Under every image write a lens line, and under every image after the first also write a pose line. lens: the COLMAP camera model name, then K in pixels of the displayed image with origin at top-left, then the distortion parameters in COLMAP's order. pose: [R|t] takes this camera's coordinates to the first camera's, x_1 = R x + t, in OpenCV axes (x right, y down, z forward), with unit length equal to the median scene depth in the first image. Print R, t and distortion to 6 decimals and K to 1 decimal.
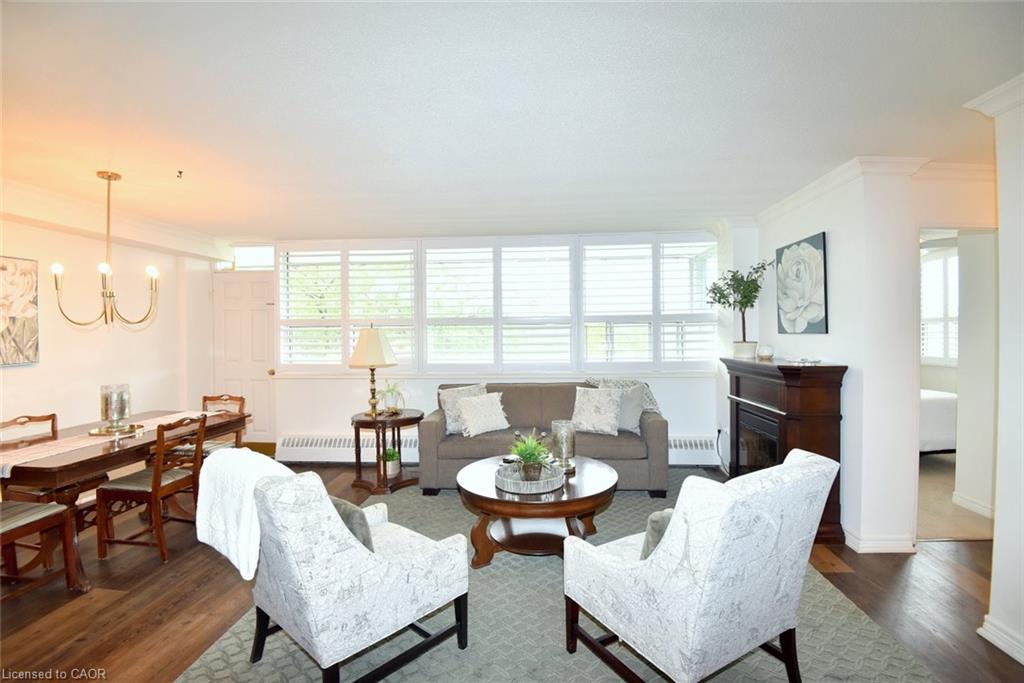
lens RADIAL K [[481.1, 0, 514.2], [0, 481.1, 335.3], [0, 0, 1]] dist [-0.020296, -0.013005]
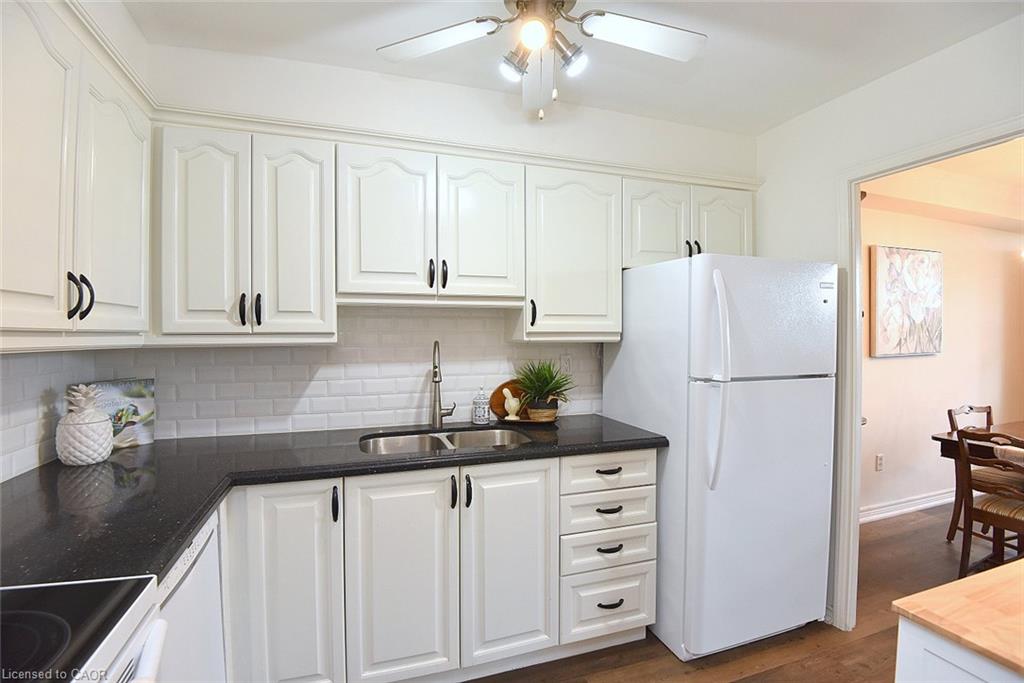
lens RADIAL K [[481.1, 0, 515.7], [0, 481.1, 339.7], [0, 0, 1]] dist [-0.020296, -0.013005]
pose [[0.401765, 0.017821, -0.915569, -0.465634], [-0.008666, 0.999840, 0.015658, 0.022807], [0.915702, 0.001643, 0.401855, -0.260190]]
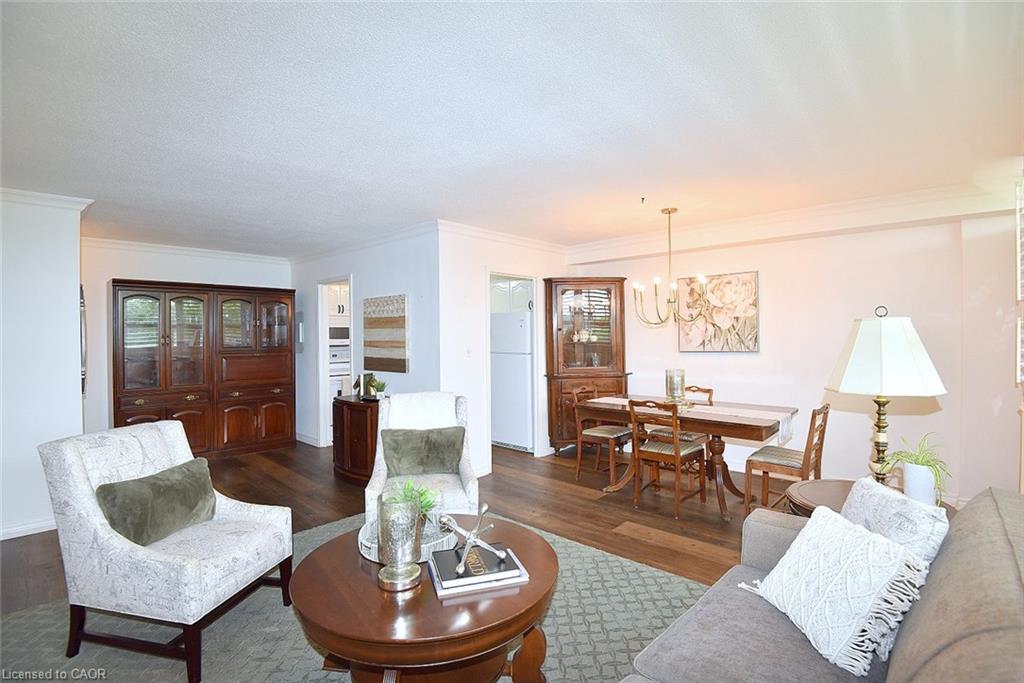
lens RADIAL K [[481.1, 0, 512.2], [0, 481.1, 335.6], [0, 0, 1]] dist [-0.020296, -0.013005]
pose [[-0.628770, 0.018354, -0.777375, 0.410121], [0.010439, 0.999831, 0.015163, -0.011929], [0.777521, 0.001419, -0.628855, 1.304494]]
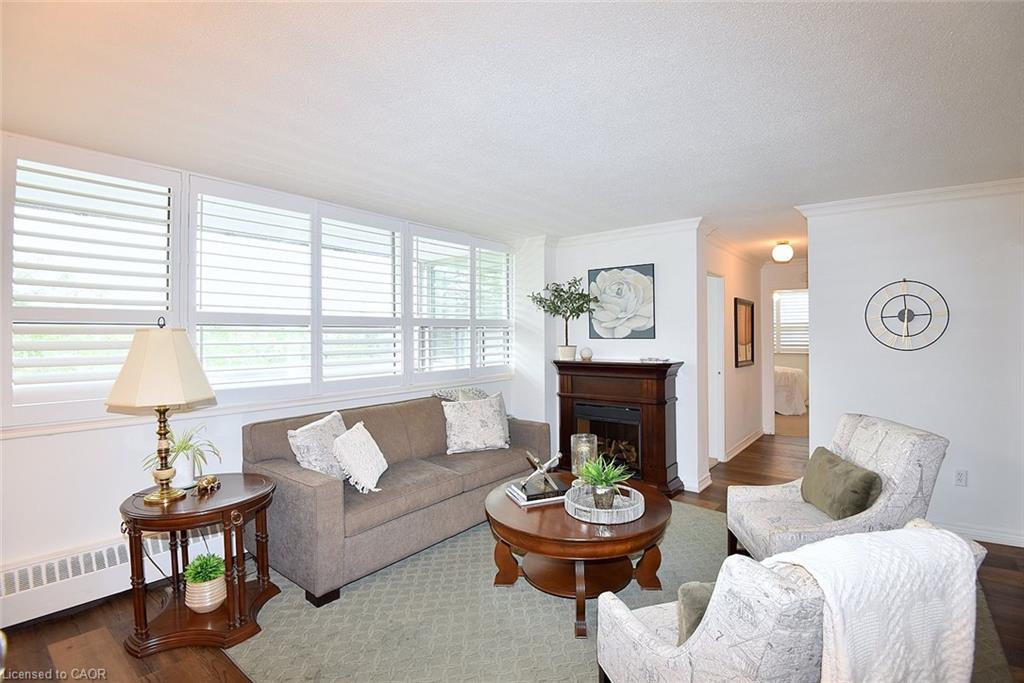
lens RADIAL K [[481.1, 0, 520.1], [0, 481.1, 327.7], [0, 0, 1]] dist [-0.020296, -0.013005]
pose [[0.548342, 0.018538, 0.836049, -0.651419], [0.003050, 0.999703, -0.024167, -0.003050], [-0.836249, 0.015802, 0.548123, 0.537516]]
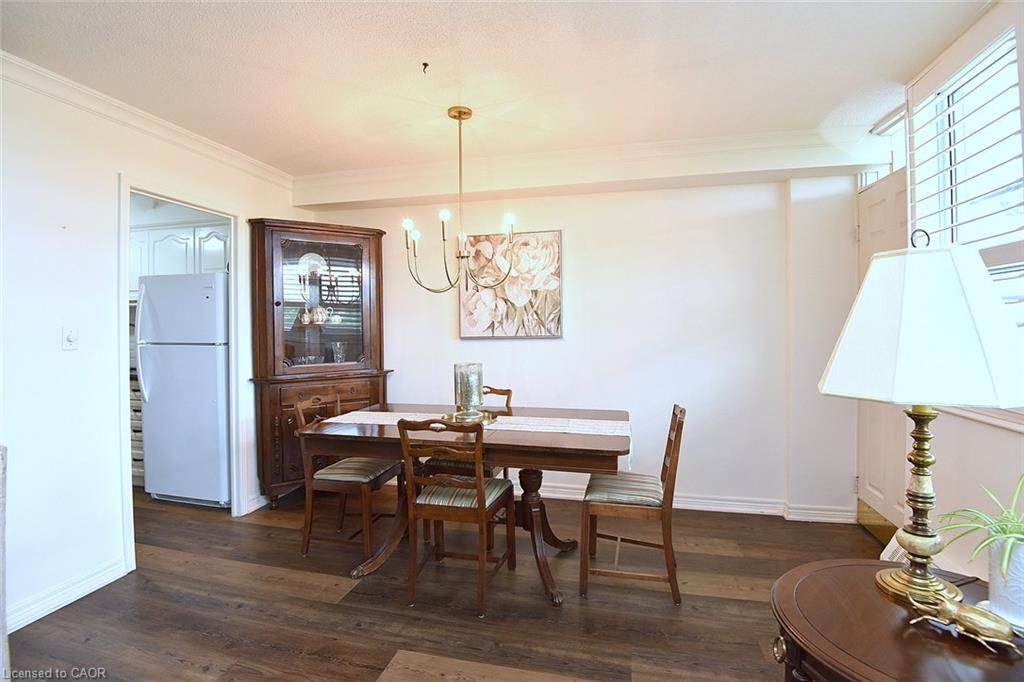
lens RADIAL K [[481.1, 0, 515.7], [0, 481.1, 328.1], [0, 0, 1]] dist [-0.020296, -0.013005]
pose [[-0.157981, 0.015783, -0.987316, -0.022928], [-0.000162, 0.999872, 0.016009, 0.025963], [0.987442, 0.002689, -0.157959, 1.069114]]
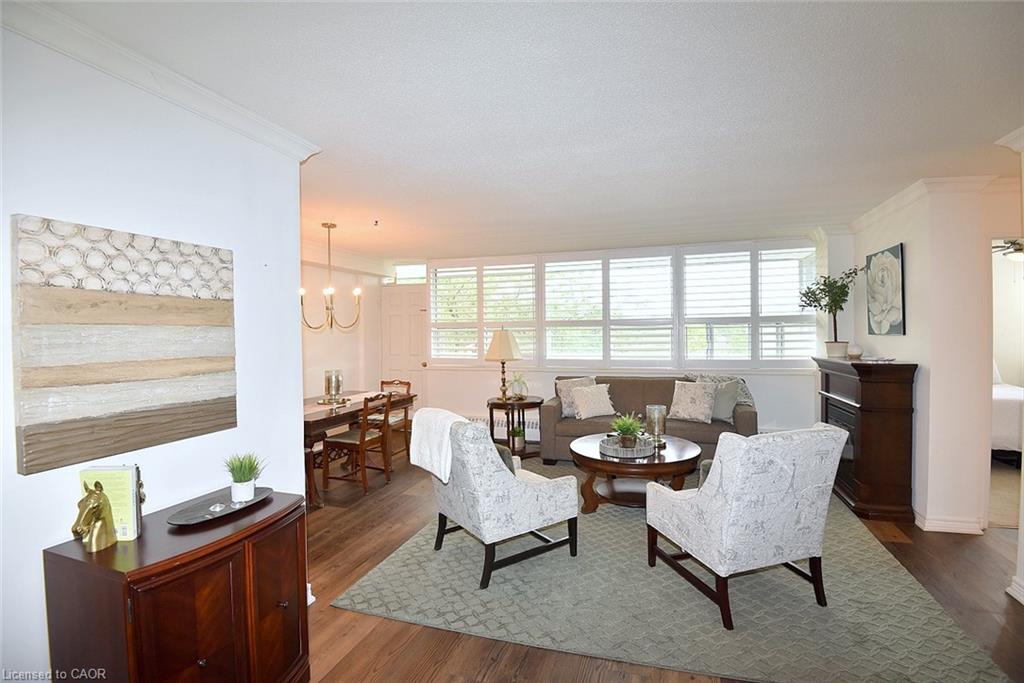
lens RADIAL K [[481.1, 0, 510.2], [0, 481.1, 332.7], [0, 0, 1]] dist [-0.020296, -0.013005]
pose [[0.969616, -0.000534, -0.244631, 0.035415], [0.000154, 0.999999, -0.001571, -0.006851], [0.244632, 0.001486, 0.969615, -0.264795]]
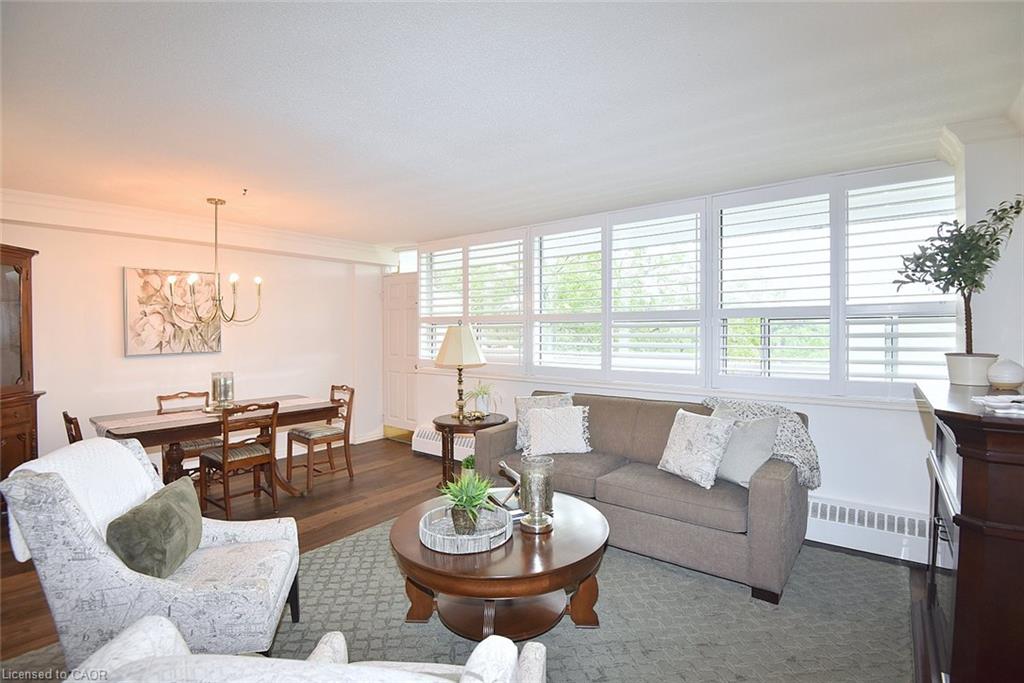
lens RADIAL K [[481.1, 0, 514.6], [0, 481.1, 337.9], [0, 0, 1]] dist [-0.020296, -0.013005]
pose [[0.827745, 0.016177, -0.560872, 0.423127], [-0.010160, 0.999853, 0.013844, -0.007505], [0.561013, -0.005761, 0.827787, 0.350494]]
